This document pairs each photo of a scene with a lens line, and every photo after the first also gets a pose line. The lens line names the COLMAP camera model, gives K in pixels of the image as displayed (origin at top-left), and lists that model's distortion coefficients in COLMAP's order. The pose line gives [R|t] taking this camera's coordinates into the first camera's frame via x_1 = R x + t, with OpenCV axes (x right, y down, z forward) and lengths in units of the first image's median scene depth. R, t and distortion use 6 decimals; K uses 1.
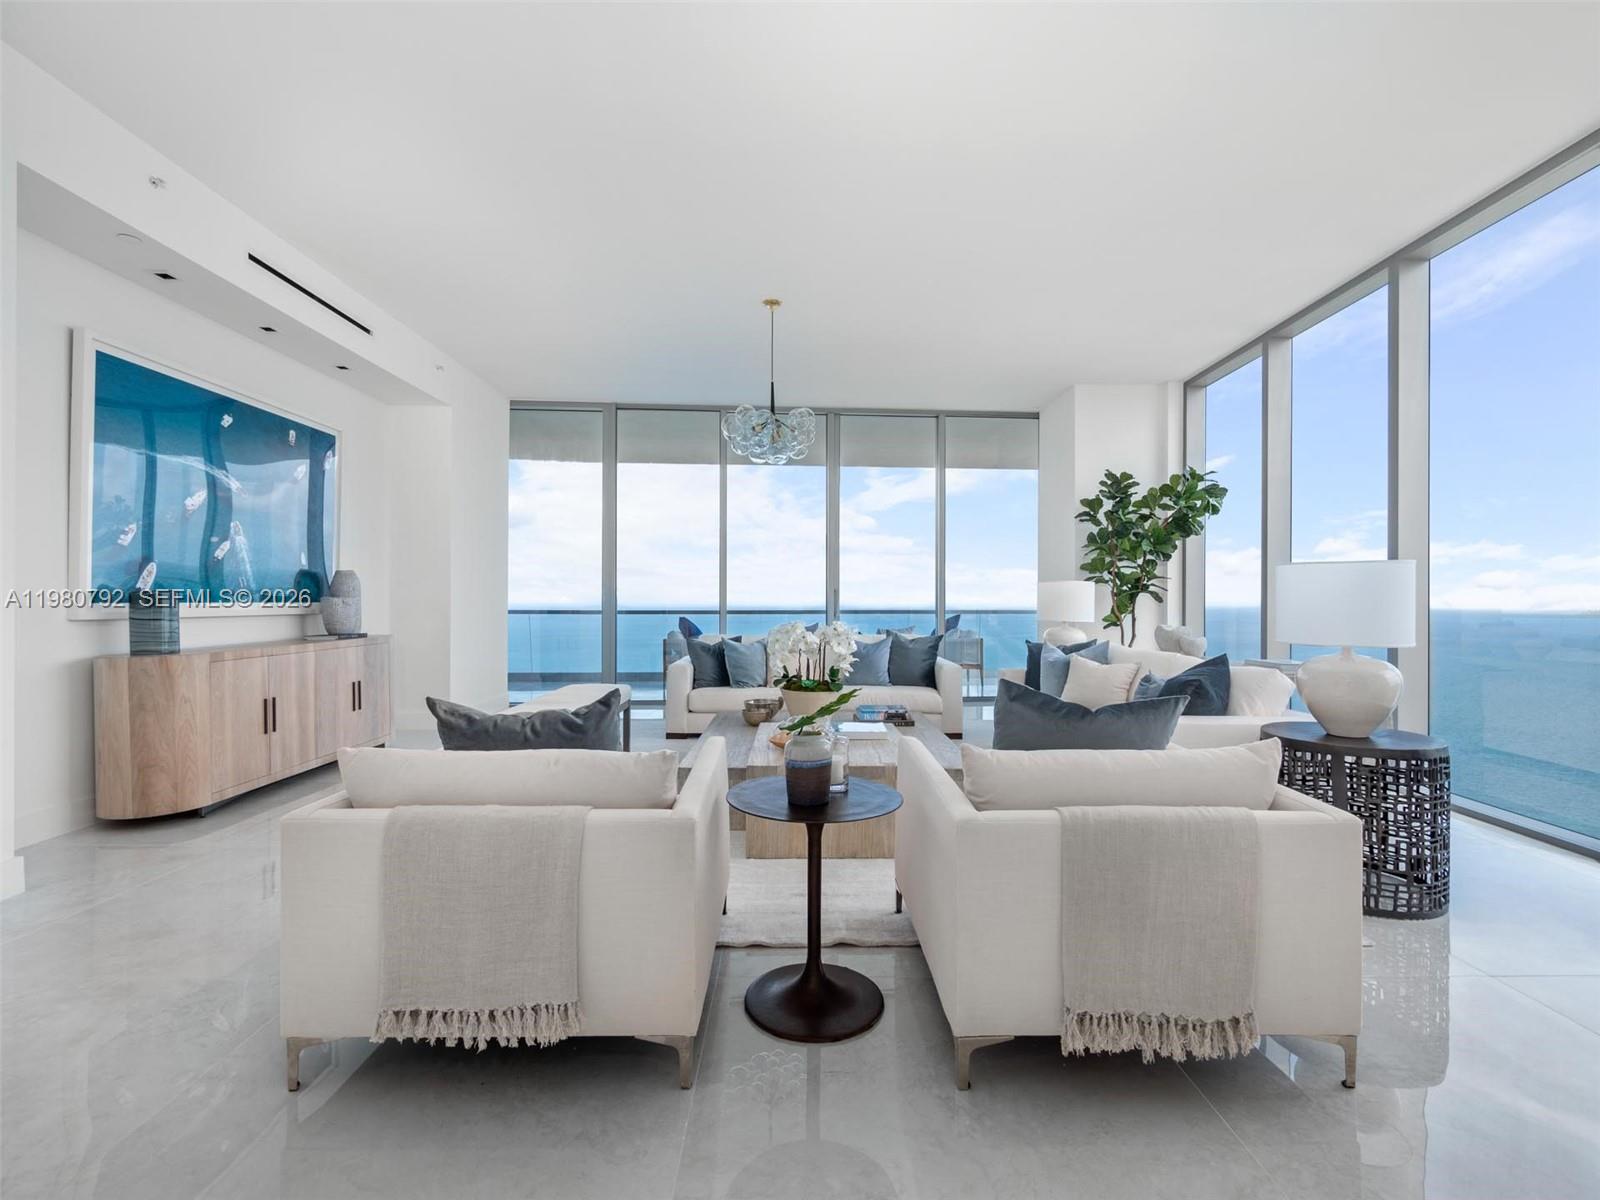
lens RADIAL K [[732.2, 0, 801.3], [0, 732.2, 601.5], [0, 0, 1]] dist [-0.001783, -0.000065]
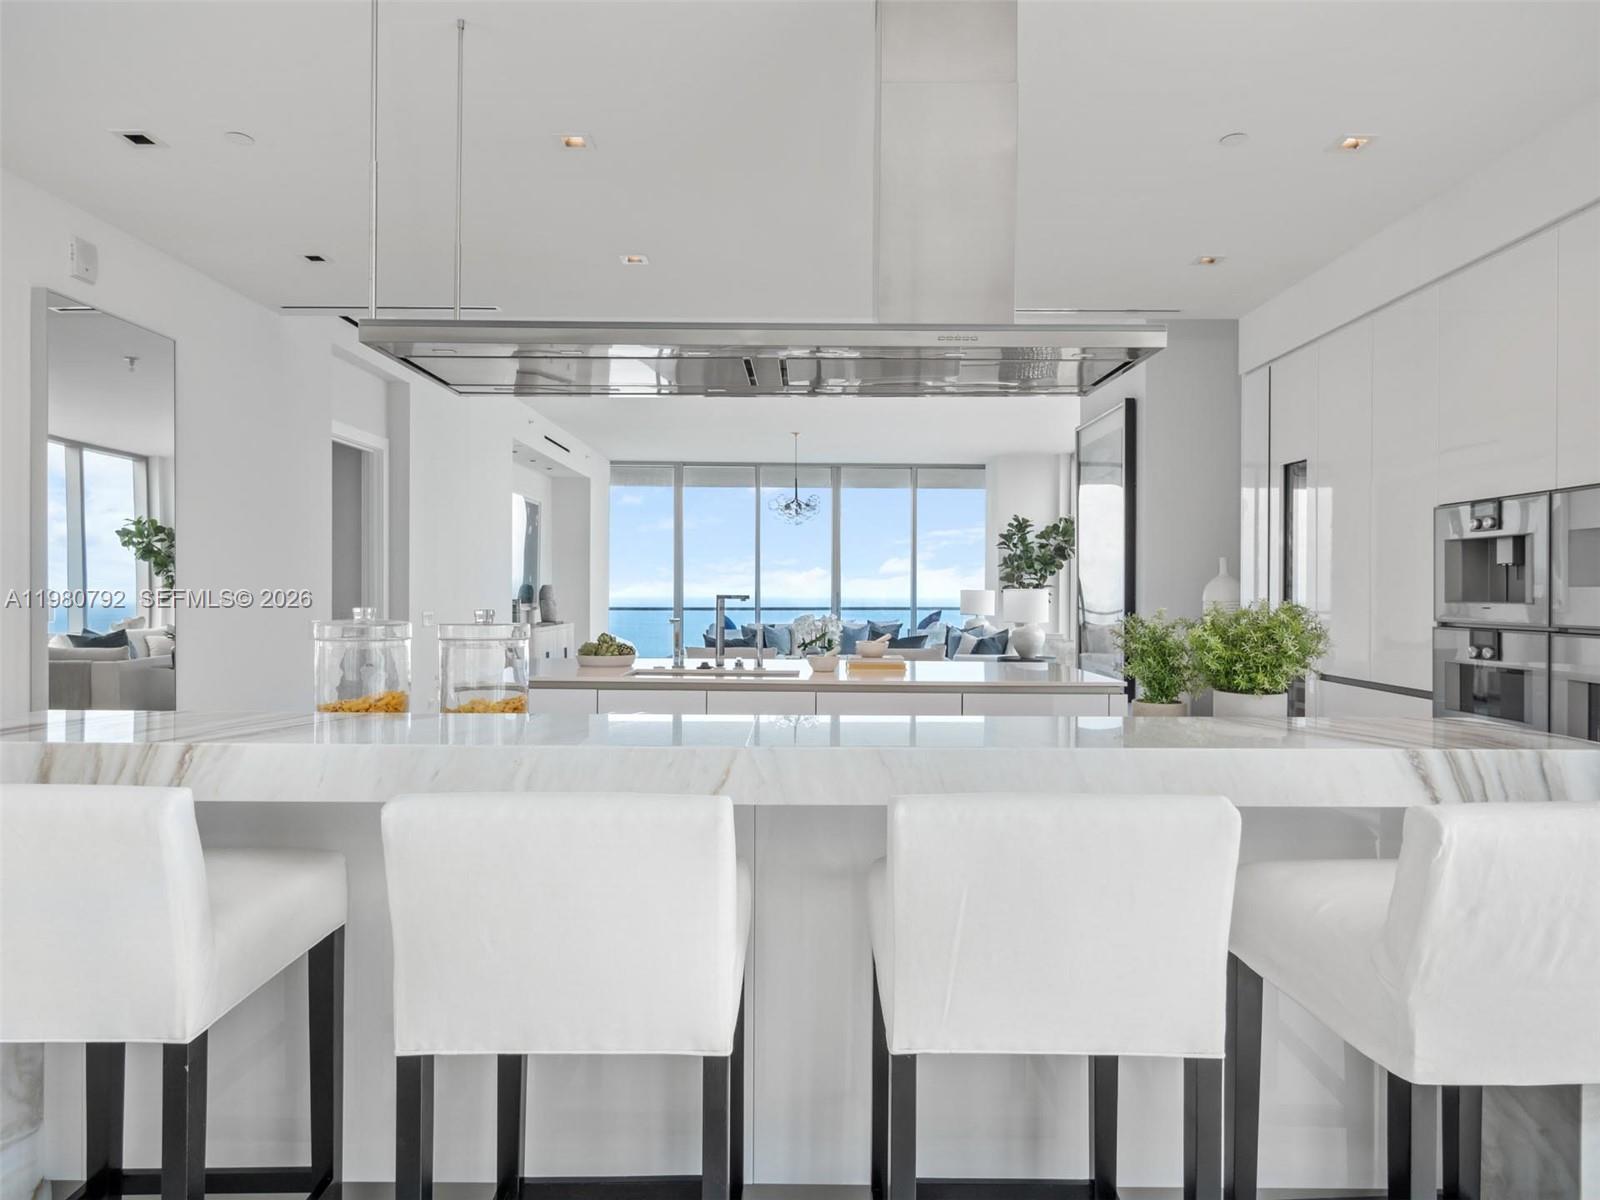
lens RADIAL K [[961.0, 0, 803.6], [0, 961.0, 599.8], [0, 0, 1]] dist [-0.004677, -0.001426]
pose [[0.999919, 0.000599, -0.012712, 0.006302], [-0.000542, 0.999990, 0.004490, -0.013422], [0.012715, -0.004483, 0.999909, -0.992996]]
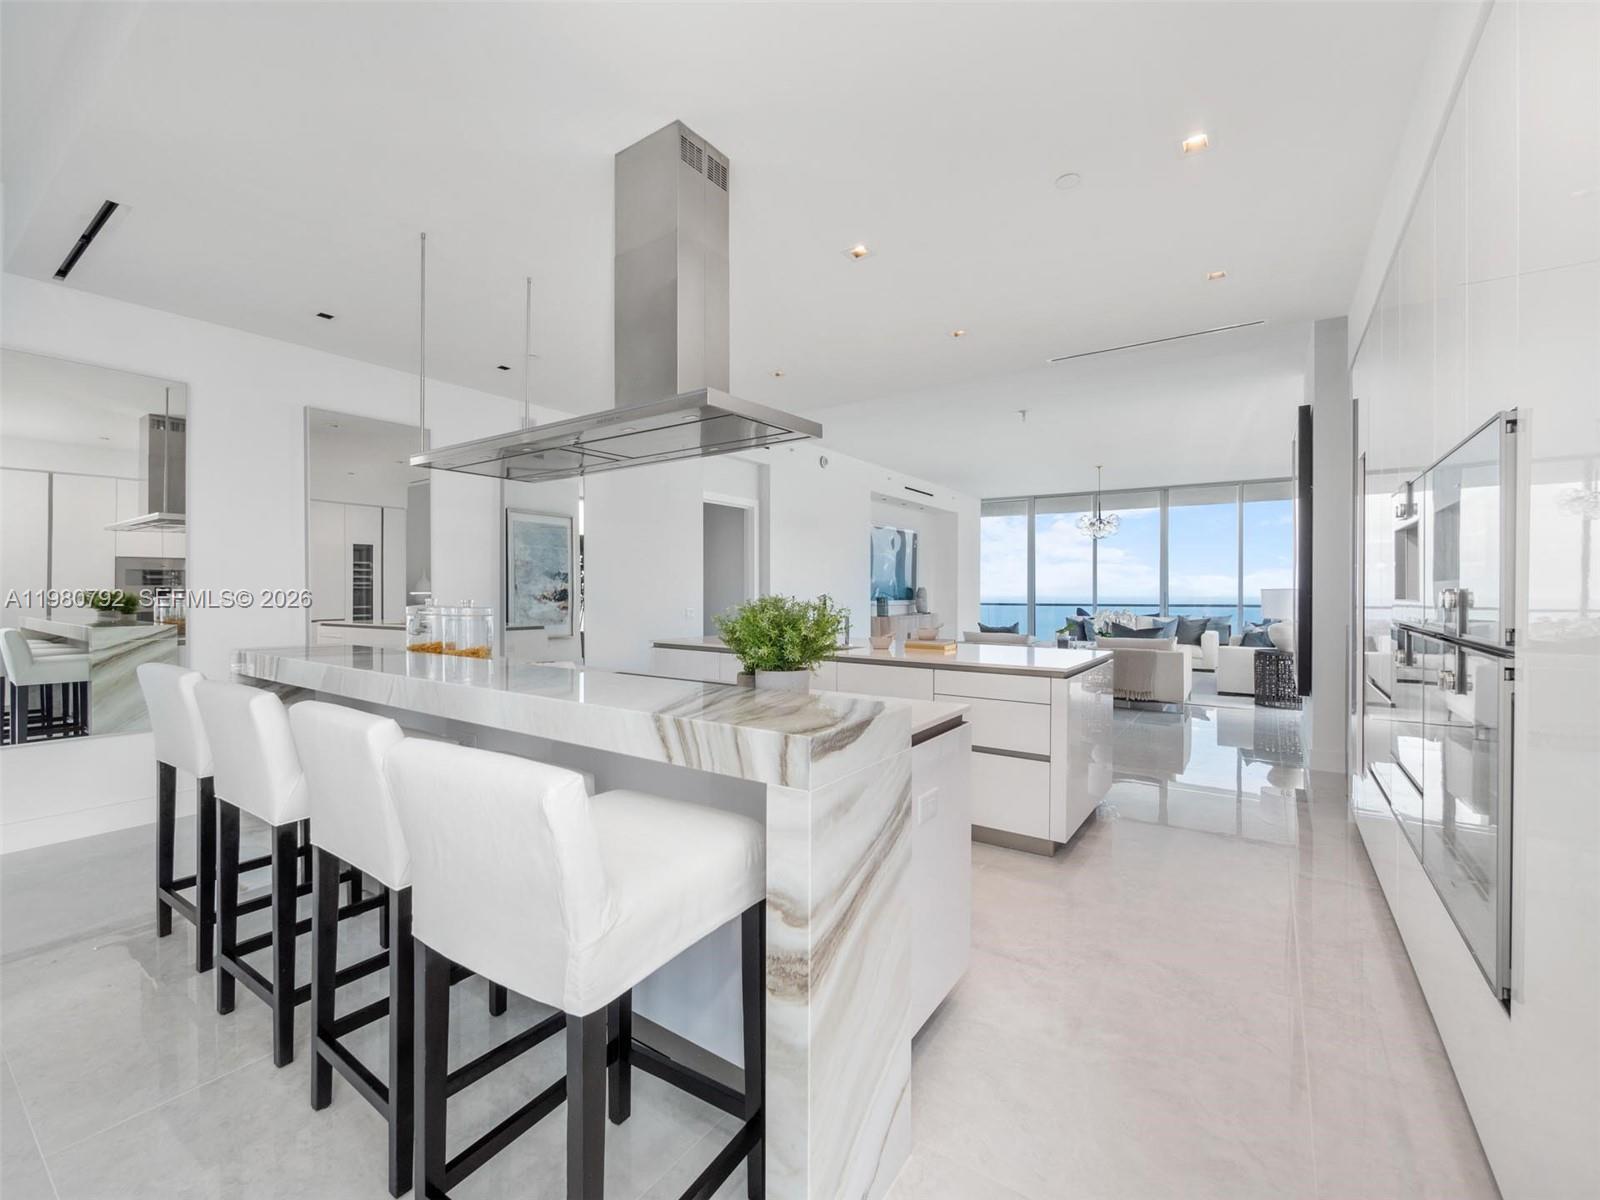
lens RADIAL K [[672.2, 0, 796.1], [0, 672.2, 594.2], [0, 0, 1]] dist [-0.002953, -0.000089]
pose [[0.821931, 0.001224, -0.569585, 0.272243], [-0.000741, 0.999999, 0.001080, -0.015855], [0.569586, -0.000466, 0.821932, -0.924407]]
